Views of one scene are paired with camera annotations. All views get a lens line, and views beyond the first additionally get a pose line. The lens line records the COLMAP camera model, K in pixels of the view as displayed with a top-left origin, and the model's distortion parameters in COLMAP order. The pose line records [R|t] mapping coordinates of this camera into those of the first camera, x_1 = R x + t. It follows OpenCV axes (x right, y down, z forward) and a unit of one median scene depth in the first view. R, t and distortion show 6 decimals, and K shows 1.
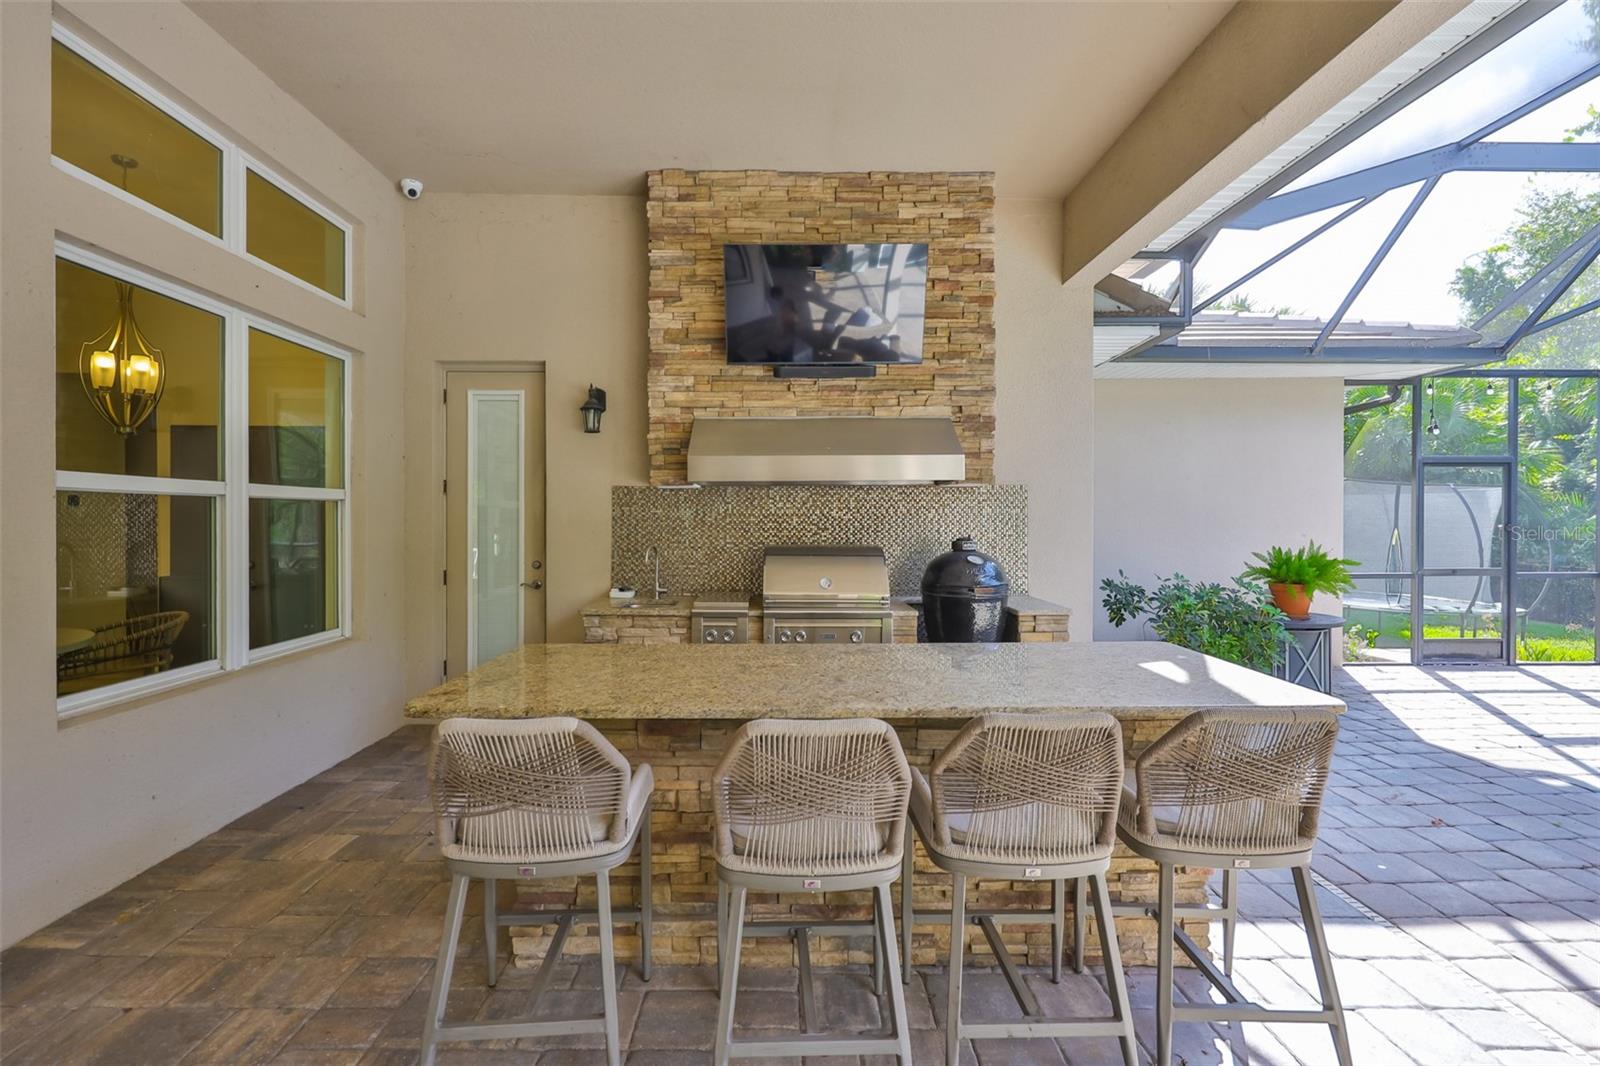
lens RADIAL K [[687.9, 0, 764.8], [0, 687.9, 522.5], [0, 0, 1]] dist [-0.000769, -0.000597]
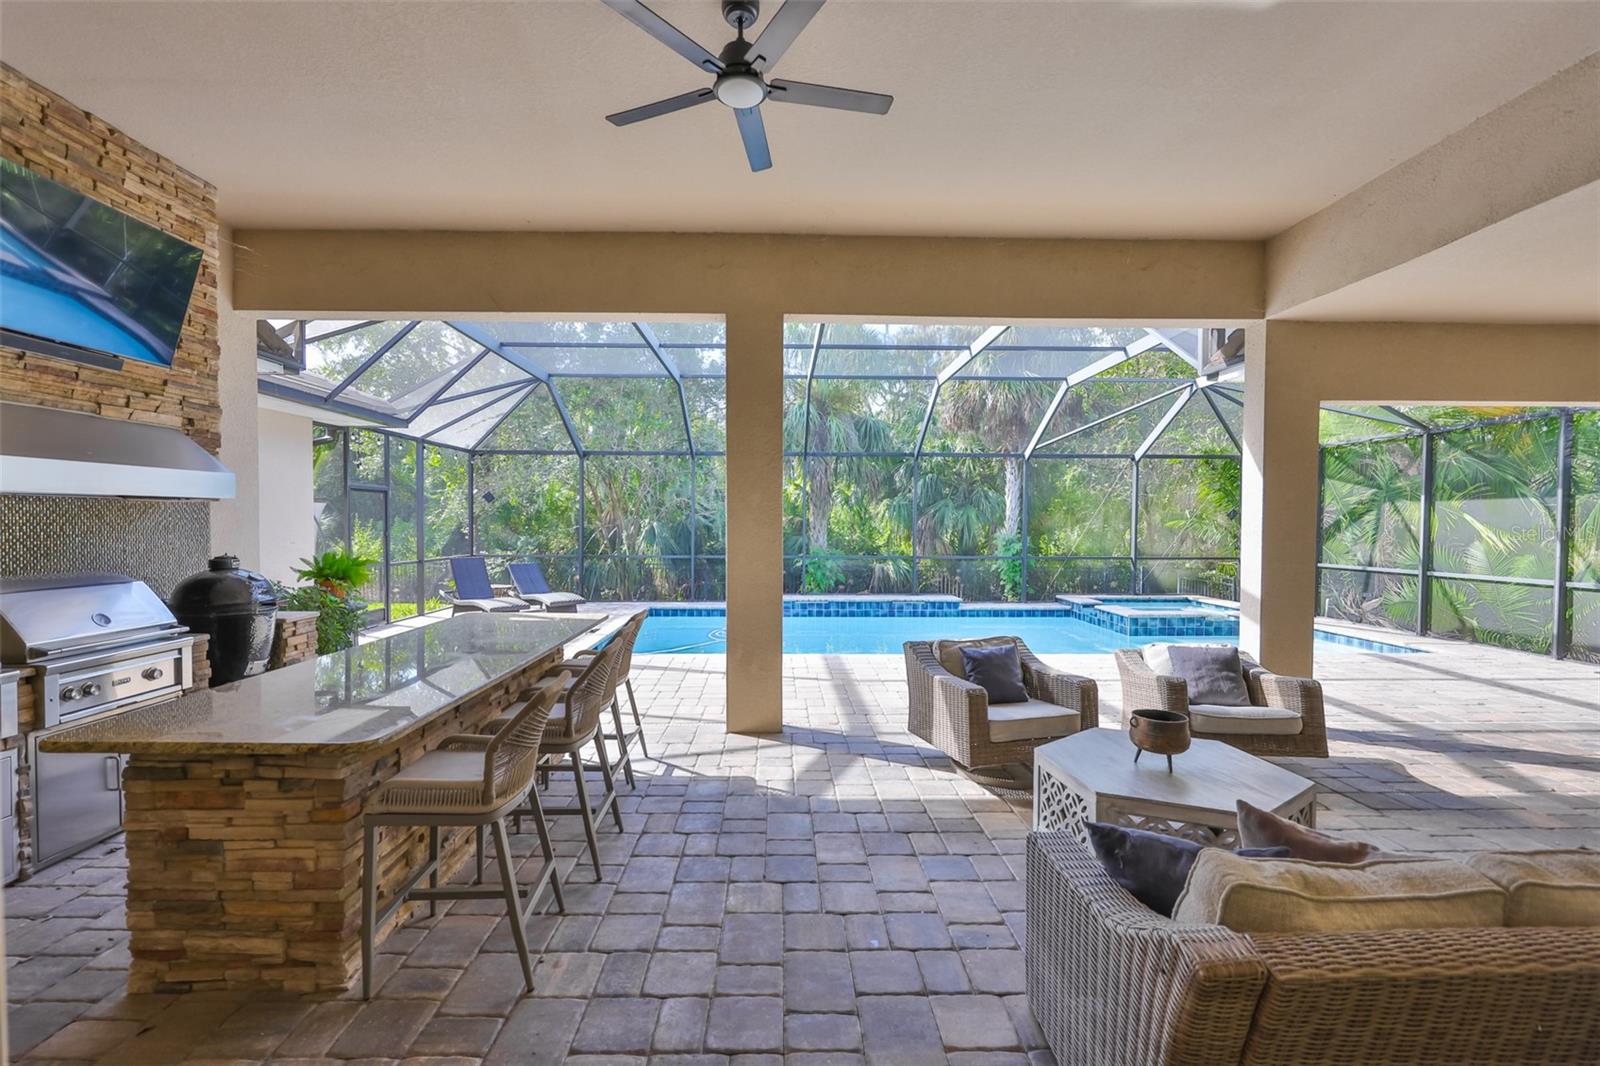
lens RADIAL K [[667.9, 0, 789.4], [0, 667.9, 534.4], [0, 0, 1]] dist [0.010760, -0.000147]
pose [[-0.000856, -0.016973, 0.999856, -0.651693], [0.002390, 0.999853, 0.016975, -0.022925], [-0.999997, 0.002404, -0.000815, 0.172902]]
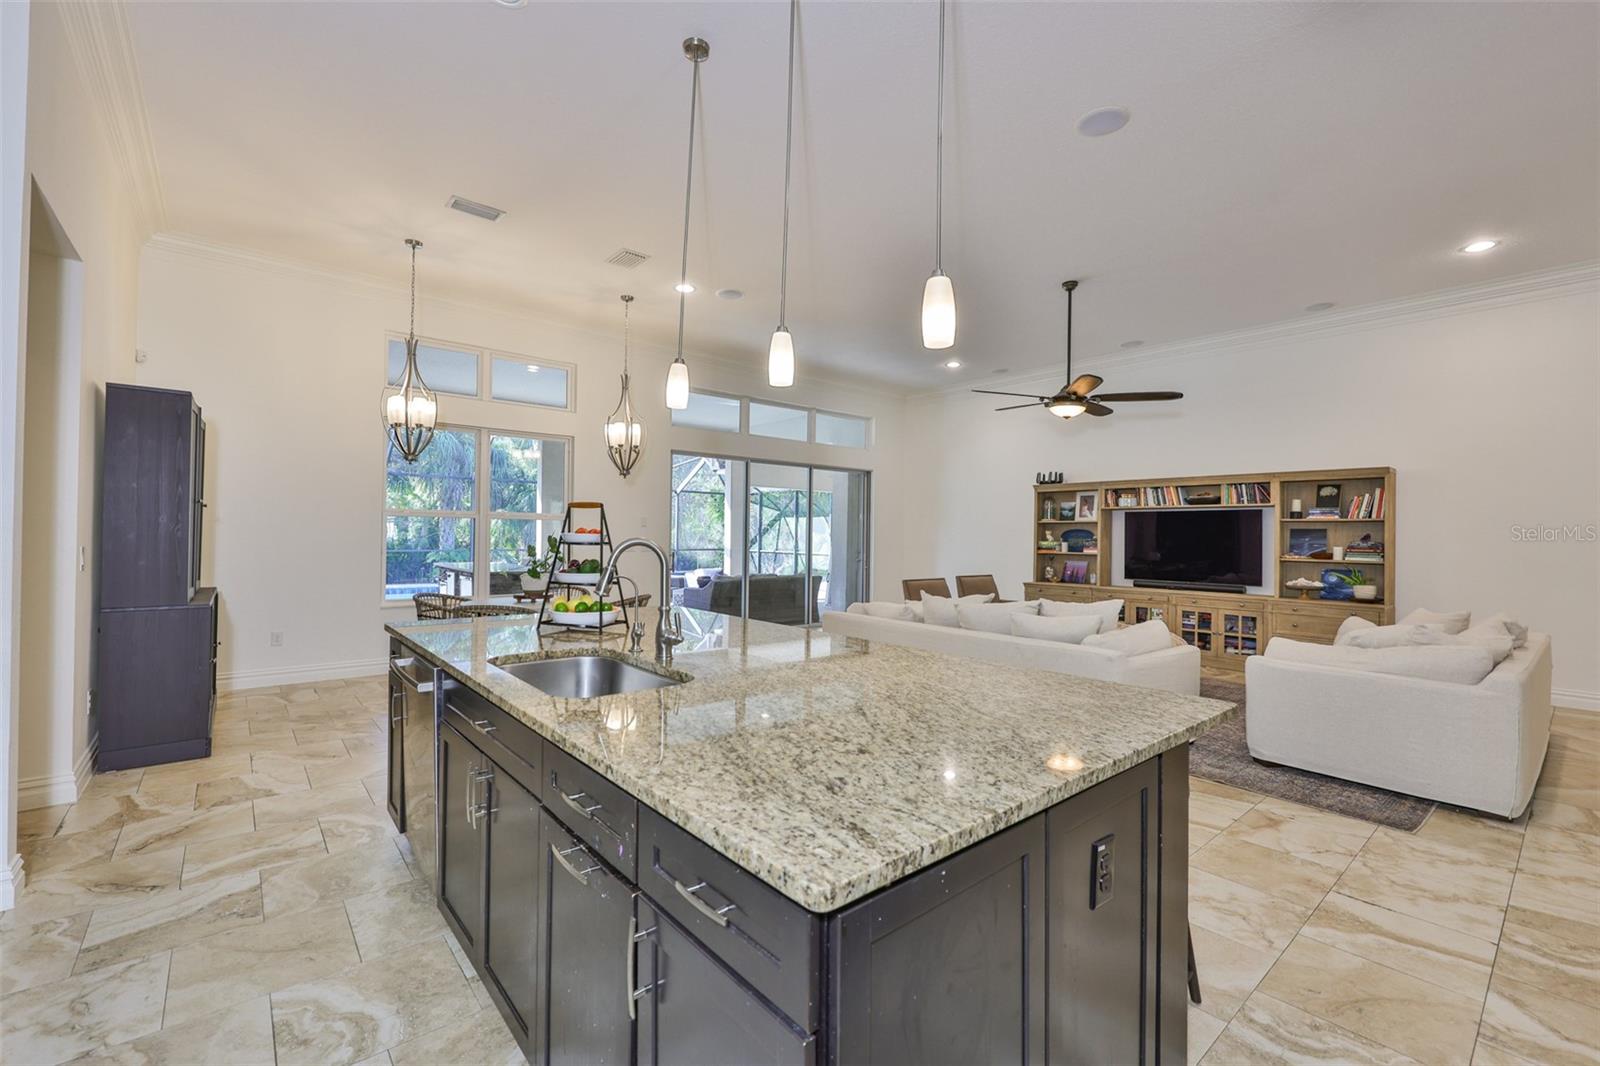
lens RADIAL K [[674.1, 0, 800.2], [0, 674.1, 531.3], [0, 0, 1]] dist [-0.002423, 0.000073]
pose [[-0.637727, -0.001151, 0.770261, -2.851016], [-0.004385, 0.999988, -0.002136, 0.013343], [-0.770250, -0.004740, -0.637725, 1.579762]]
